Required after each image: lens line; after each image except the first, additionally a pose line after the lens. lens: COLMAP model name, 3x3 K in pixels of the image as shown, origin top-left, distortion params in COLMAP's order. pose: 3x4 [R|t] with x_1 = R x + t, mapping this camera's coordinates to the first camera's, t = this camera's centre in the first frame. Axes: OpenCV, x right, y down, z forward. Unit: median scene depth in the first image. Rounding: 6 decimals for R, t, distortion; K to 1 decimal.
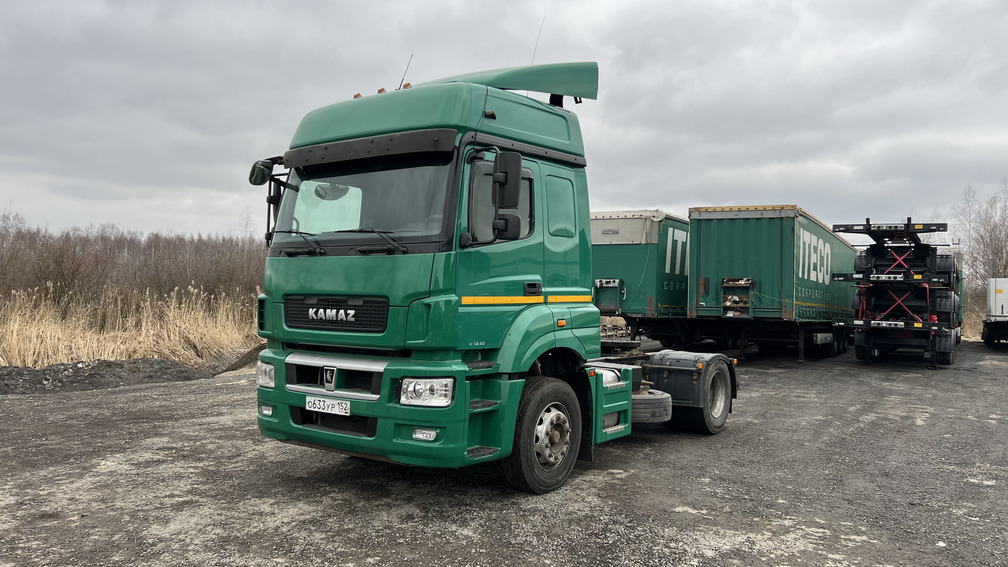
lens RADIAL K [[758.4, 0, 499.6], [0, 758.4, 282.6], [0, 0, 1]] dist [0.047040, -0.016603]
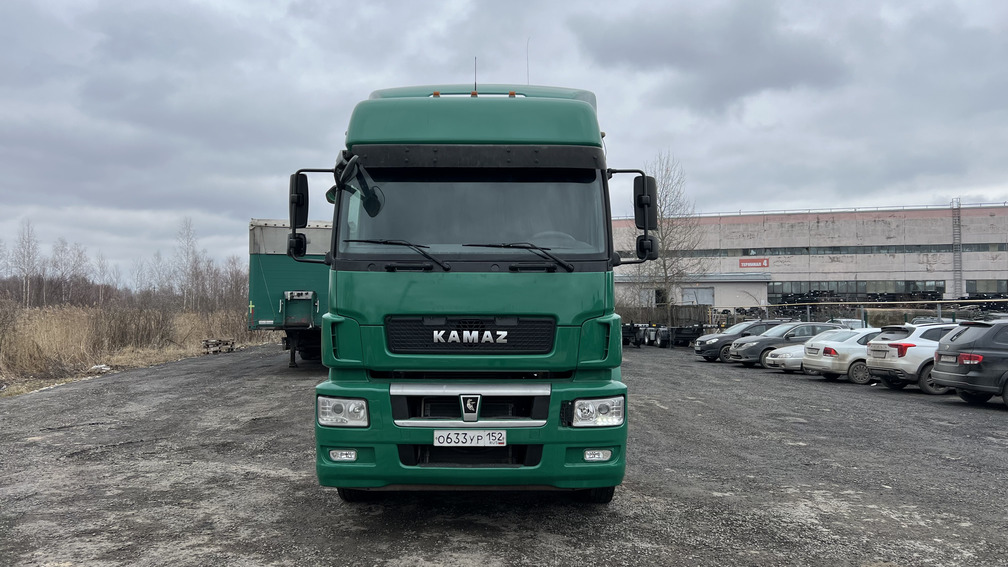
lens RADIAL K [[758.4, 0, 478.7], [0, 758.4, 275.6], [0, 0, 1]] dist [0.047040, -0.016603]
pose [[0.808721, 0.014618, 0.588010, -0.749118], [-0.002027, 0.999754, -0.022066, -0.010973], [-0.588188, 0.016654, 0.808552, 0.263673]]
